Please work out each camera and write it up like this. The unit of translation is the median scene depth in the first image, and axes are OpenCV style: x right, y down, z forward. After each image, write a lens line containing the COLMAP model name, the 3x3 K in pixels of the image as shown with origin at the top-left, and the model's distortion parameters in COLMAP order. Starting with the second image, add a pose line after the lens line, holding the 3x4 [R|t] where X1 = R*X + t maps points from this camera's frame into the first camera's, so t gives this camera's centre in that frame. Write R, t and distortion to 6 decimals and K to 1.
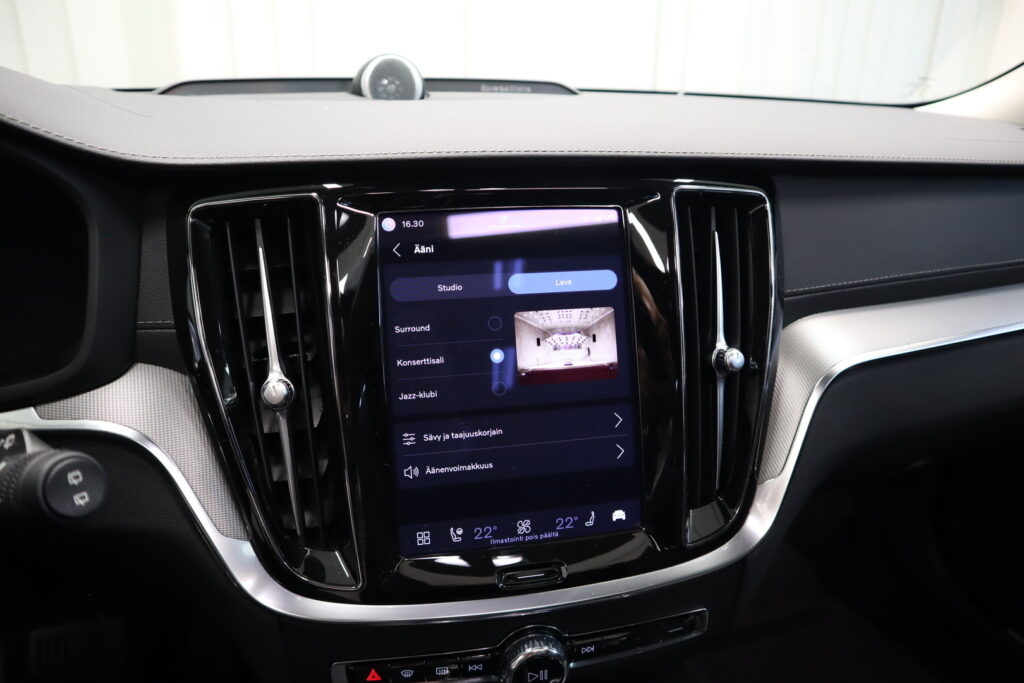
lens RADIAL K [[717.3, 0, 510.3], [0, 717.3, 345.8], [0, 0, 1]] dist [-0.099756, 0.067673]
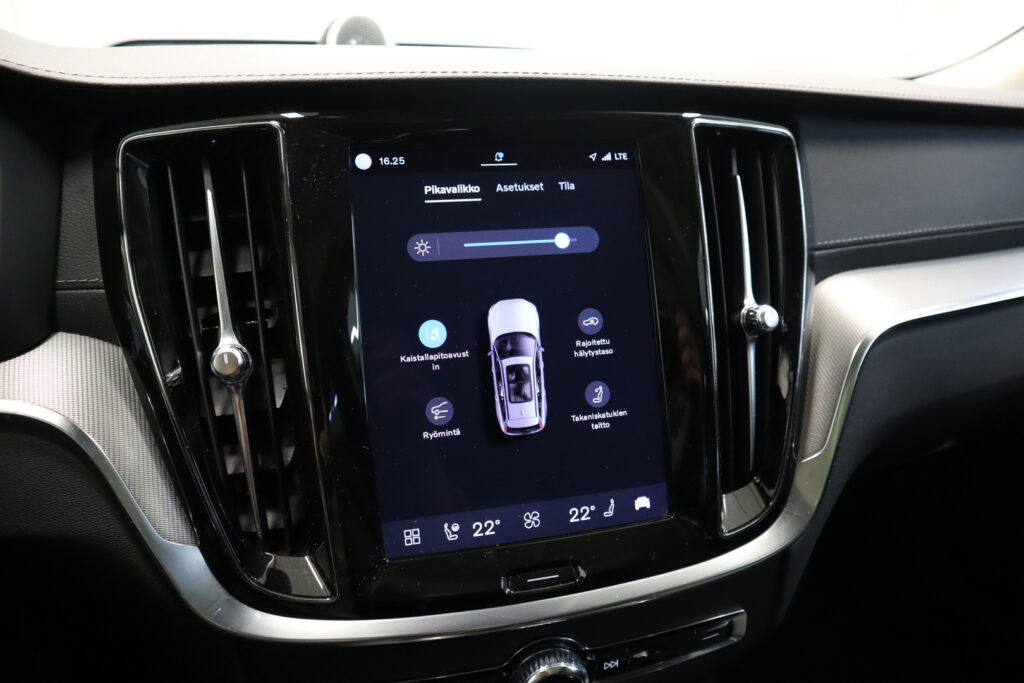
lens RADIAL K [[717.3, 0, 510.3], [0, 717.3, 340.4], [0, 0, 1]] dist [-0.099756, 0.067673]
pose [[0.998713, -0.023702, 0.044834, -0.039363], [0.025289, 0.999062, -0.035156, 0.073748], [-0.043959, 0.036245, 0.998376, 0.160869]]
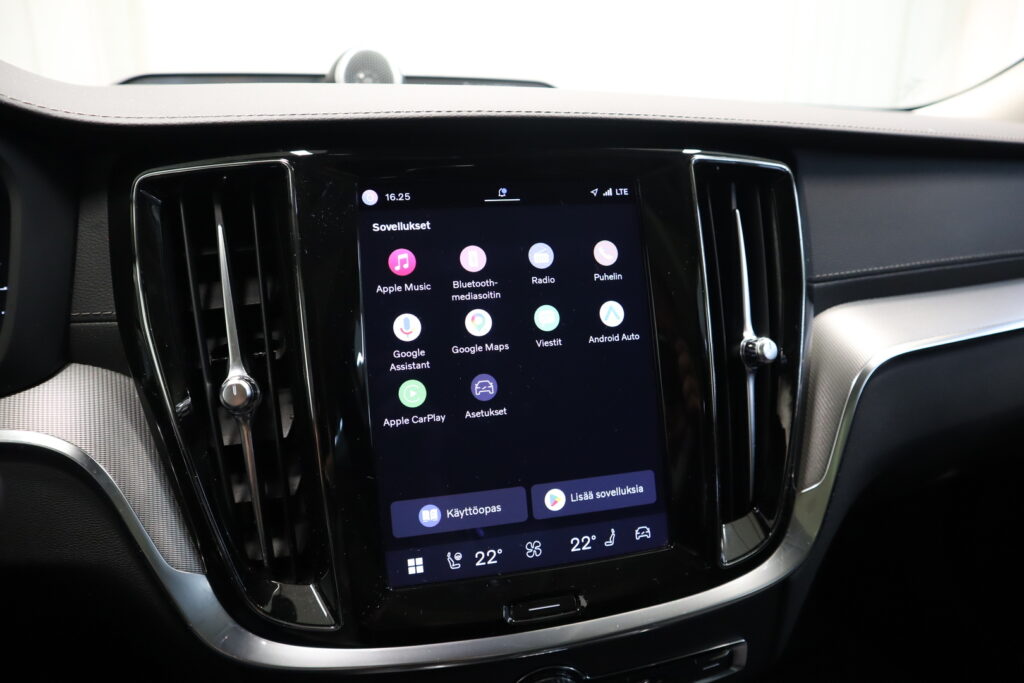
lens RADIAL K [[717.3, 0, 509.7], [0, 717.3, 344.1], [0, 0, 1]] dist [-0.099756, 0.067673]
pose [[0.999132, -0.019879, 0.036619, -0.036103], [0.022087, 0.997899, -0.060914, 0.062241], [-0.035331, 0.061670, 0.997471, 0.143316]]
